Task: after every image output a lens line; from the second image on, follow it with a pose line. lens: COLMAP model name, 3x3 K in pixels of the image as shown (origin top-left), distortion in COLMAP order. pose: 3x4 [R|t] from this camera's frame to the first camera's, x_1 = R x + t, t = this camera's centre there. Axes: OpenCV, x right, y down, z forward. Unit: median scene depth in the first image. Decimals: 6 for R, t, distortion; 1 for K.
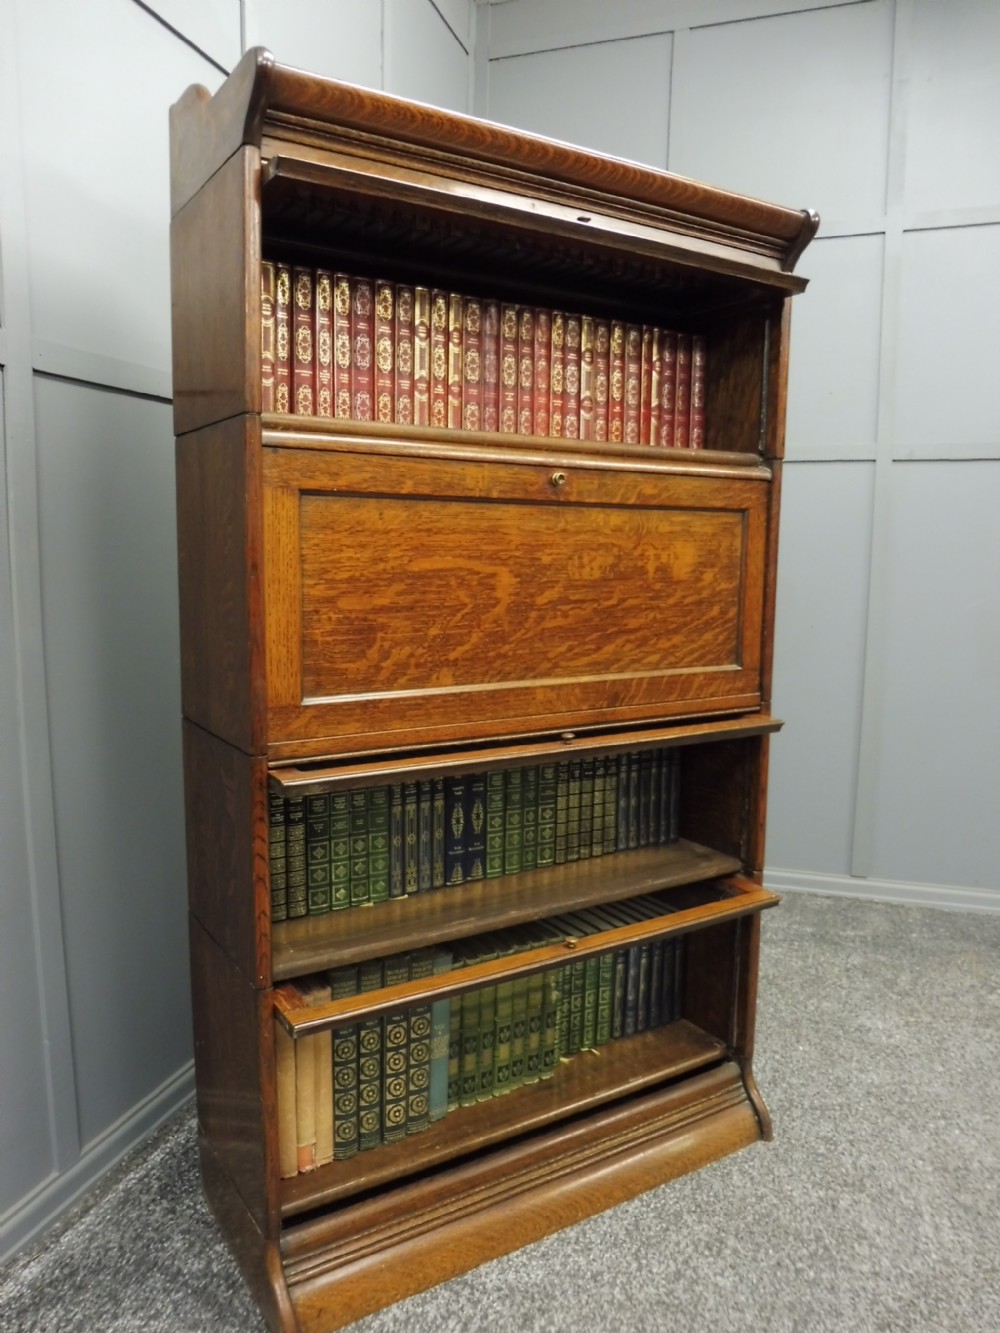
lens RADIAL K [[956.1, 0, 502.7], [0, 956.1, 671.0], [0, 0, 1]] dist [-0.020279, 0.000357]
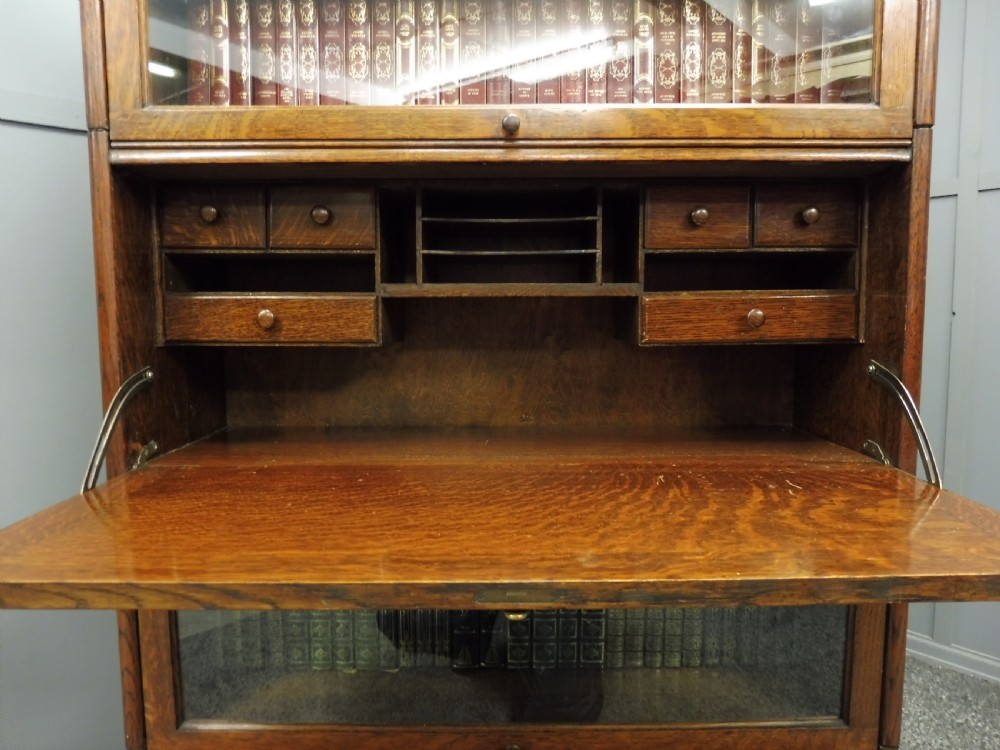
lens RADIAL K [[727.2, 0, 504.3], [0, 727.2, 379.4], [0, 0, 1]] dist [-0.032999, 0.000940]
pose [[0.844406, 0.038461, -0.534322, 0.348094], [-0.053962, 0.998453, -0.013408, -0.033171], [0.532980, 0.040155, 0.845175, 0.495255]]
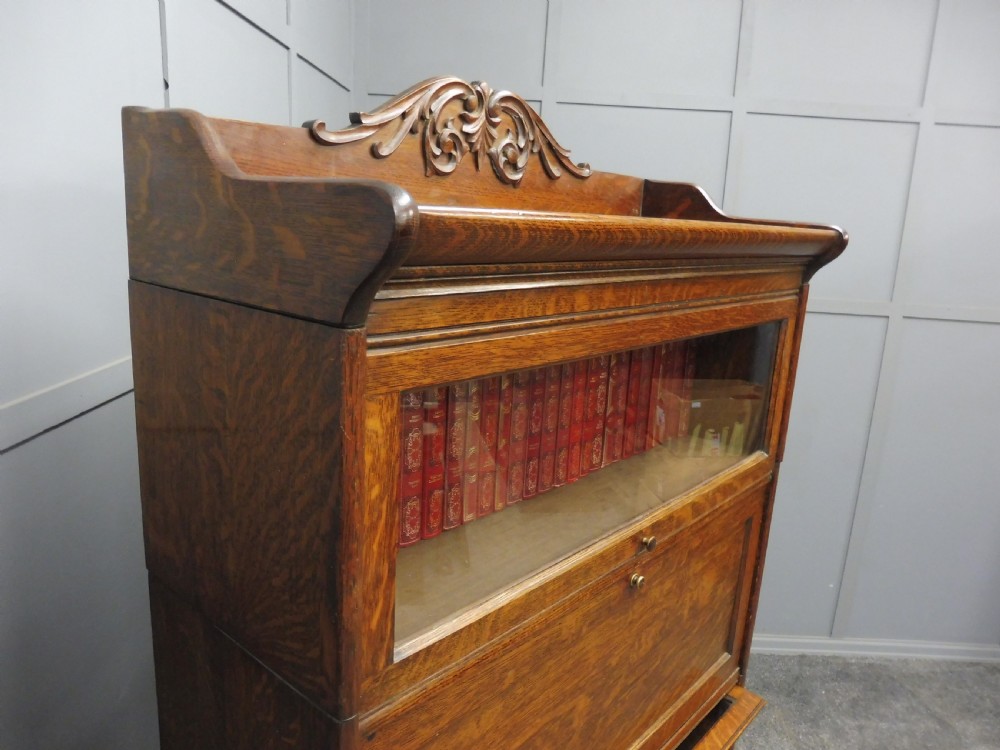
lens RADIAL K [[717.2, 0, 500.0], [0, 717.2, 375.0], [0, 0, 1]] dist [-0.020279, 0.000357]
pose [[0.956423, -0.024606, 0.290947, -0.229432], [-0.005514, 0.994743, 0.102254, -0.431005], [-0.291933, -0.099402, 0.951259, 0.426253]]
